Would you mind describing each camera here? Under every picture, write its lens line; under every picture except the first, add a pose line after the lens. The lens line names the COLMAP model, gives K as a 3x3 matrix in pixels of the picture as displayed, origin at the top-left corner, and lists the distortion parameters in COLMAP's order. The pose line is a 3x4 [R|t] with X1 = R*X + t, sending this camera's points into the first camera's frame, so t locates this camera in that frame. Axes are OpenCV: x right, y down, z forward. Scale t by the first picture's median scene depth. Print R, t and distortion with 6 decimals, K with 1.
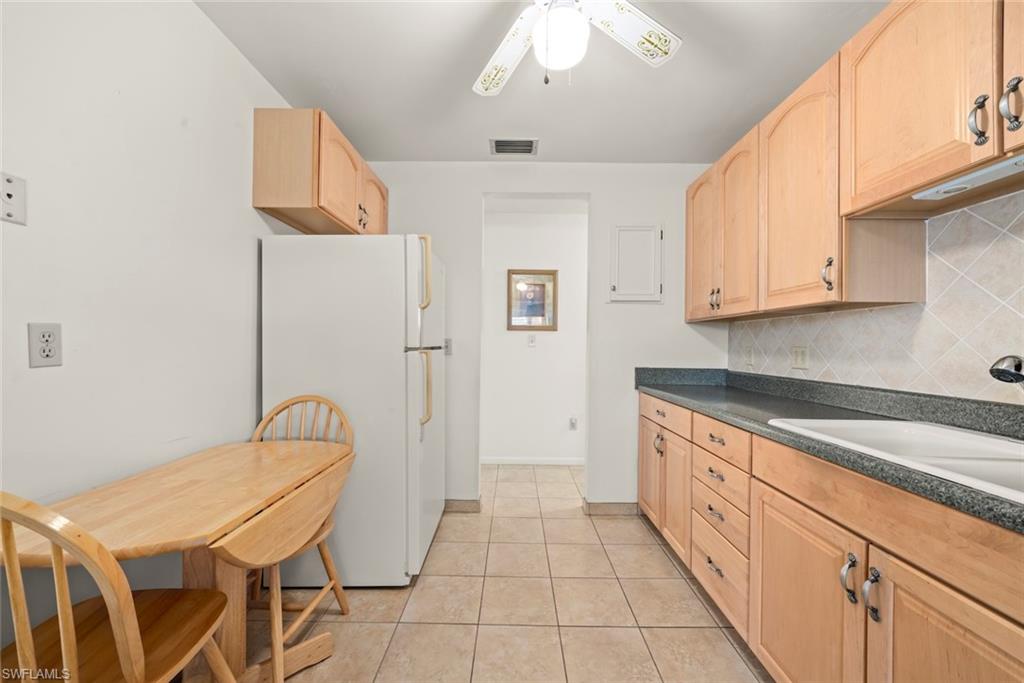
lens RADIAL K [[389.4, 0, 512.1], [0, 389.4, 343.4], [0, 0, 1]] dist [0.000821, 0.000252]
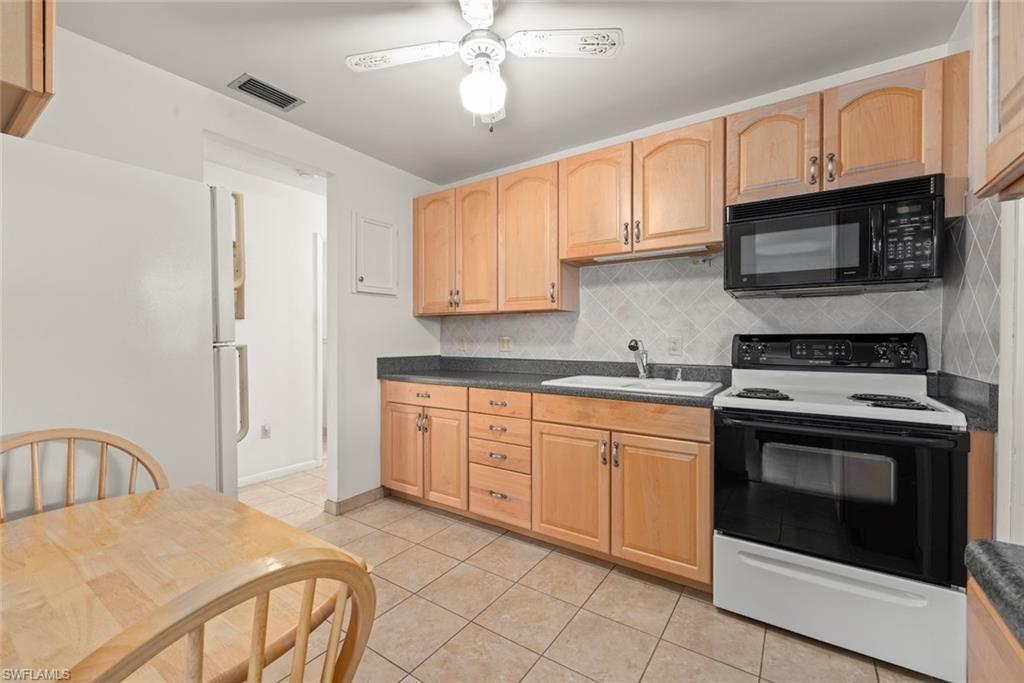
lens RADIAL K [[430.5, 0, 515.5], [0, 430.5, 341.1], [0, 0, 1]] dist [0.009373, -0.000040]
pose [[0.551945, -0.018199, 0.833682, -0.592167], [0.003338, 0.999802, 0.019616, -0.004954], [-0.833874, -0.008044, 0.551896, 0.082133]]
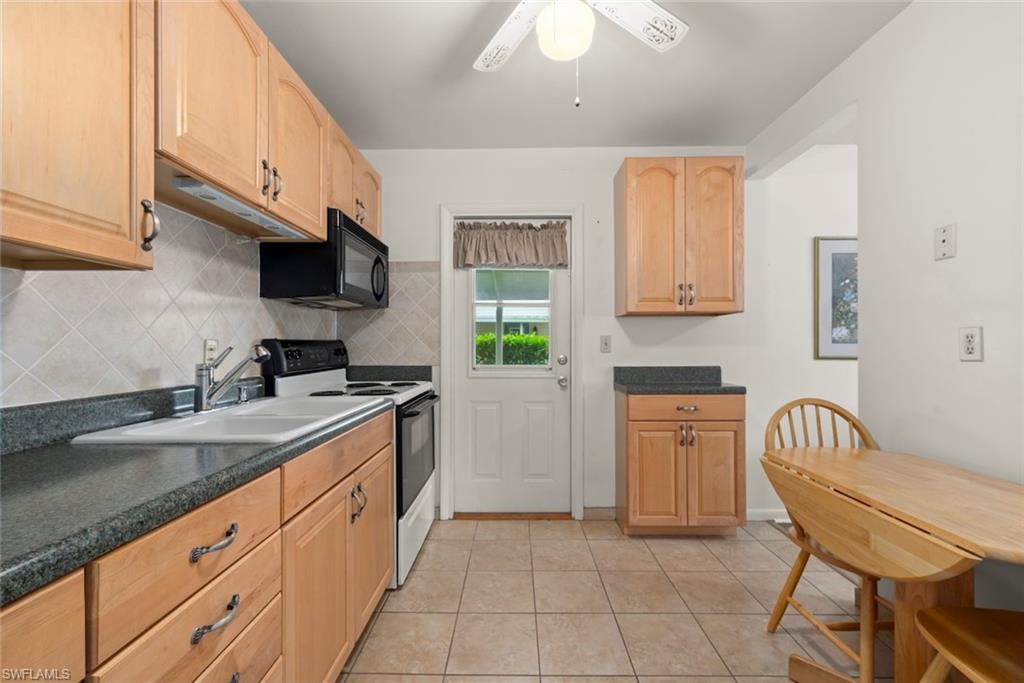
lens RADIAL K [[416.5, 0, 512.5], [0, 416.5, 343.9], [0, 0, 1]] dist [0.004589, -0.000517]
pose [[-0.999956, -0.009266, -0.001169, 0.151156], [-0.009260, 0.999944, -0.005051, 0.012437], [0.001216, -0.005040, -0.999987, 1.224790]]
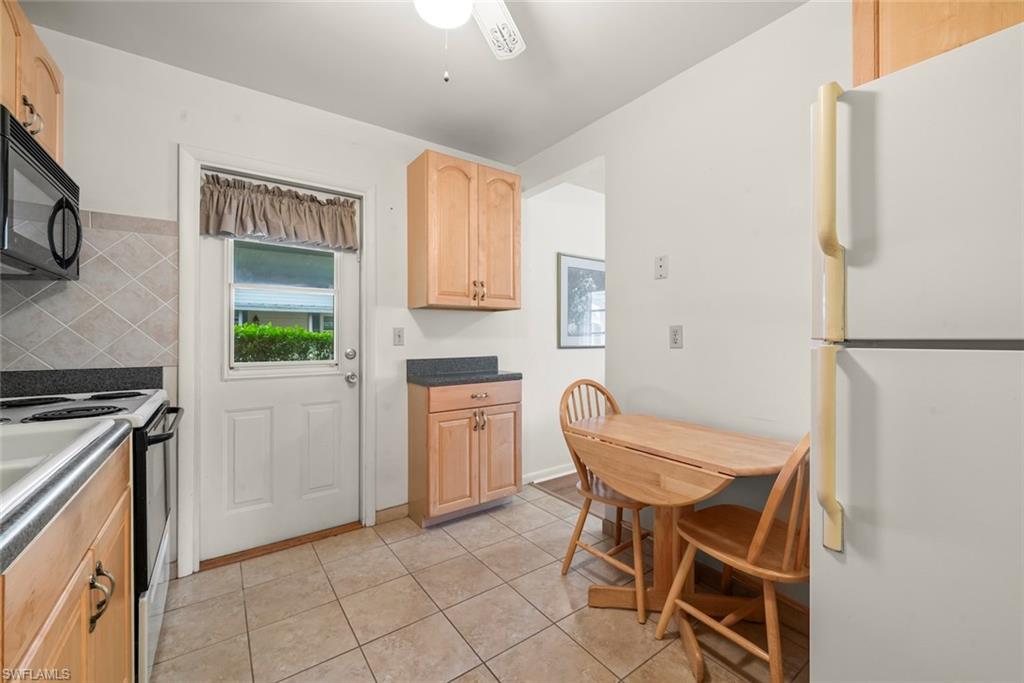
lens RADIAL K [[407.2, 0, 509.1], [0, 407.2, 336.5], [0, 0, 1]] dist [0.000849, -0.000228]
pose [[-0.806407, -0.010111, -0.591274, 0.328944], [-0.005933, 0.999942, -0.009007, 0.013240], [0.591331, -0.003755, -0.806420, 1.102978]]
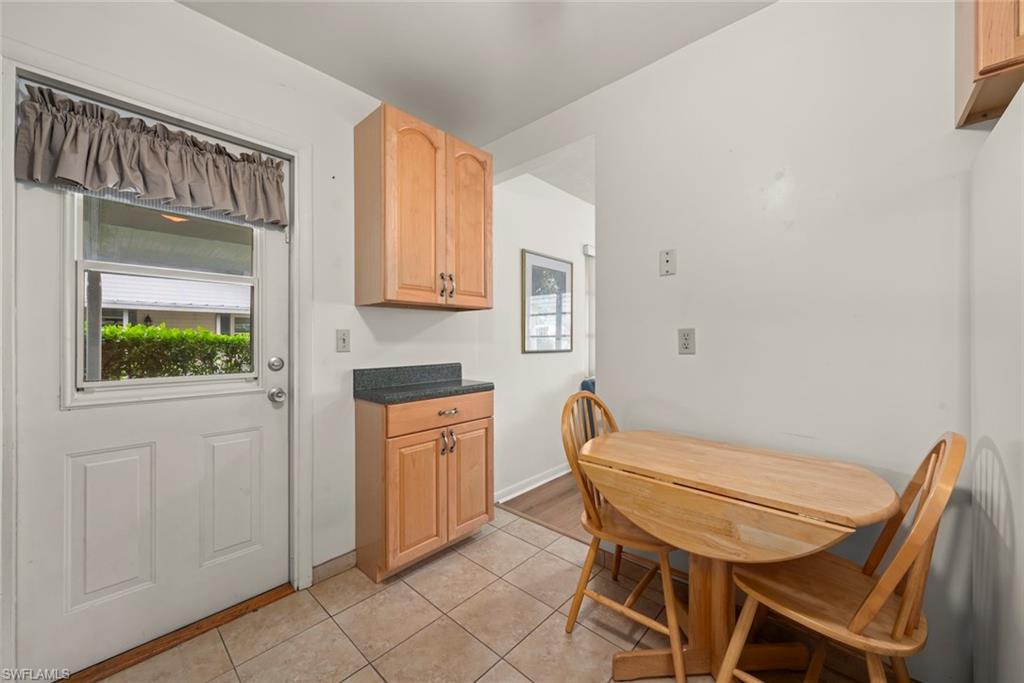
lens RADIAL K [[380.9, 0, 513.8], [0, 380.9, 339.1], [0, 0, 1]] dist [-0.002252, 0.000051]
pose [[-0.668455, -0.010031, -0.743685, 0.269576], [-0.003403, 0.999940, -0.010428, 0.007888], [0.743745, -0.004440, -0.668449, 0.802525]]
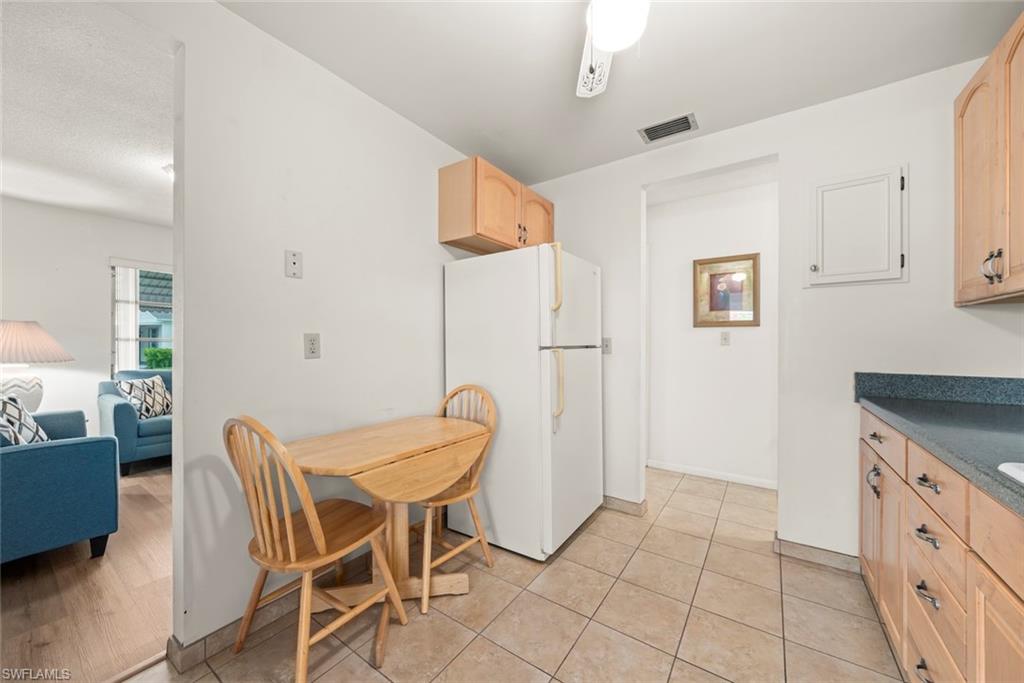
lens RADIAL K [[377.4, 0, 508.8], [0, 377.4, 343.3], [0, 0, 1]] dist [0.000797, -0.000096]
pose [[0.823466, -0.009854, -0.567280, 0.248605], [0.009763, 0.999947, -0.003197, 0.003674], [0.567282, -0.002906, 0.823519, 0.058573]]
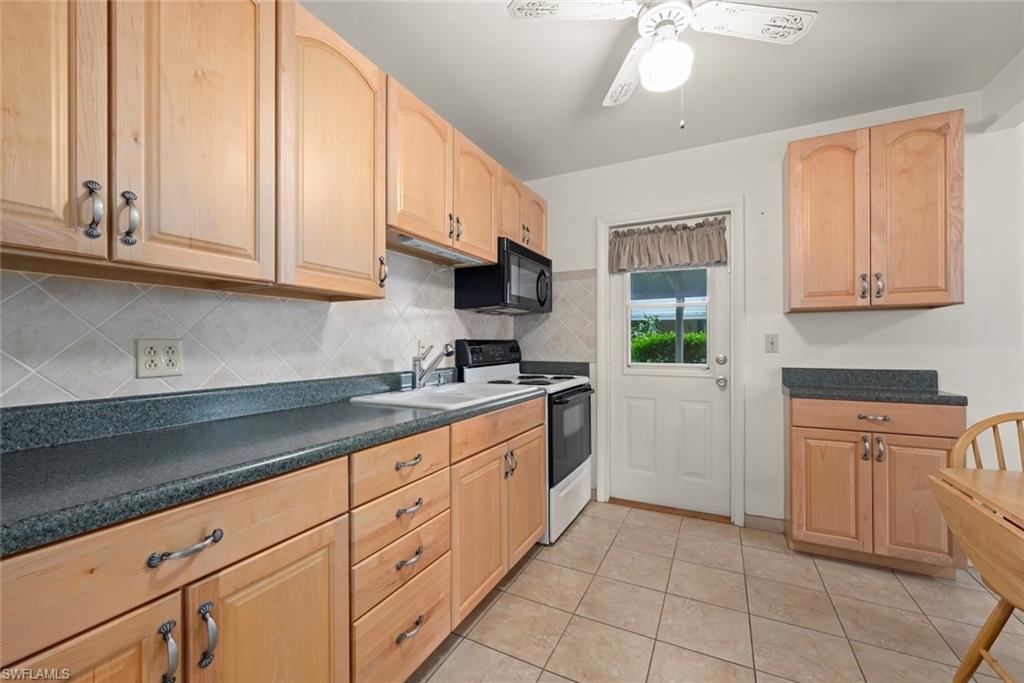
lens RADIAL K [[412.2, 0, 512.8], [0, 412.2, 343.2], [0, 0, 1]] dist [0.001746, -0.000136]
pose [[-0.897334, -0.009324, 0.441253, -0.005967], [-0.009741, 0.999952, 0.001322, 0.009654], [-0.441244, -0.003112, -0.897382, 1.343777]]
